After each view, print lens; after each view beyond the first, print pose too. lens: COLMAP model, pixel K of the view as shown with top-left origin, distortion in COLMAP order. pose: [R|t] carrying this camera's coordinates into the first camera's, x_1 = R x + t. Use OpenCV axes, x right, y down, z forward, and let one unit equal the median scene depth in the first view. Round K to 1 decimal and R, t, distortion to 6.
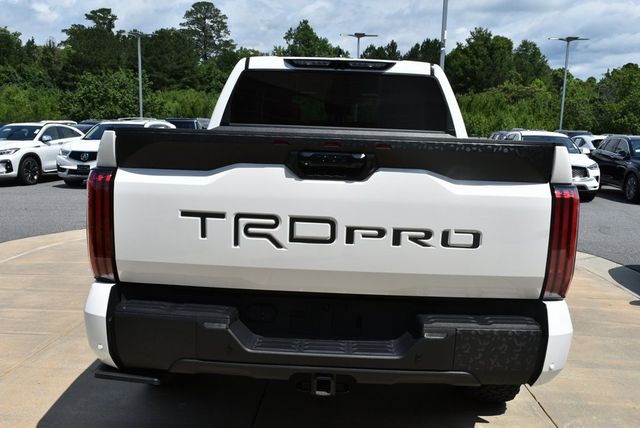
lens RADIAL K [[609.5, 0, 320.0], [0, 609.5, 214.0], [0, 0, 1]] dist [-0.021555, -0.000678]
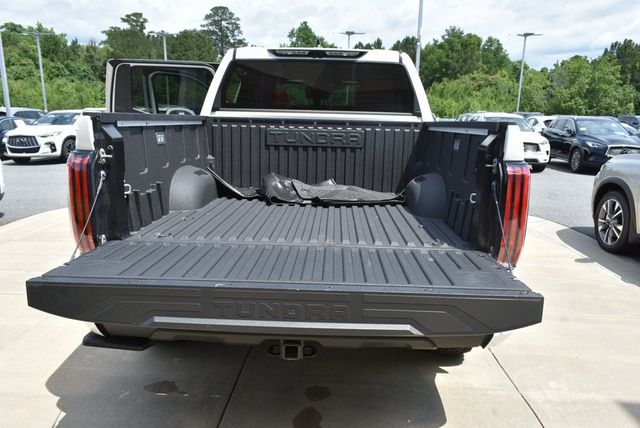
lens RADIAL K [[498.2, 0, 320.0], [0, 498.2, 214.0], [0, 0, 1]] dist [-0.010578, -0.006540]
pose [[0.999955, -0.009472, 0.000228, 0.010524], [0.009440, 0.998093, 0.061001, -0.002633], [-0.000805, -0.060997, 0.998138, 0.023075]]
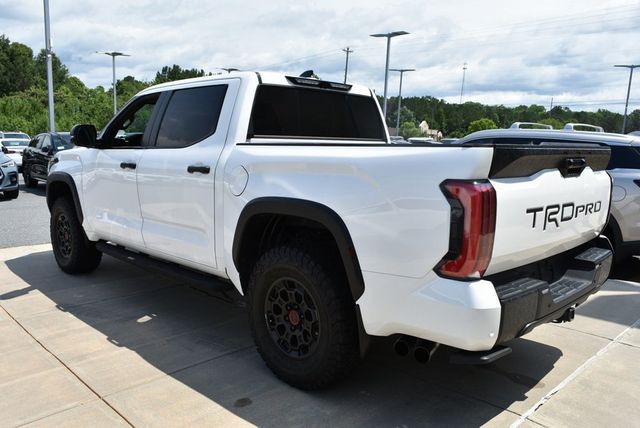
lens RADIAL K [[515.6, 0, 320.0], [0, 515.6, 214.0], [0, 0, 1]] dist [-0.013653, -0.007994]
pose [[0.683384, -0.122315, 0.719740, -0.225464], [0.105614, 0.992058, 0.068314, -0.019906], [-0.722379, 0.029330, 0.690875, 0.098611]]
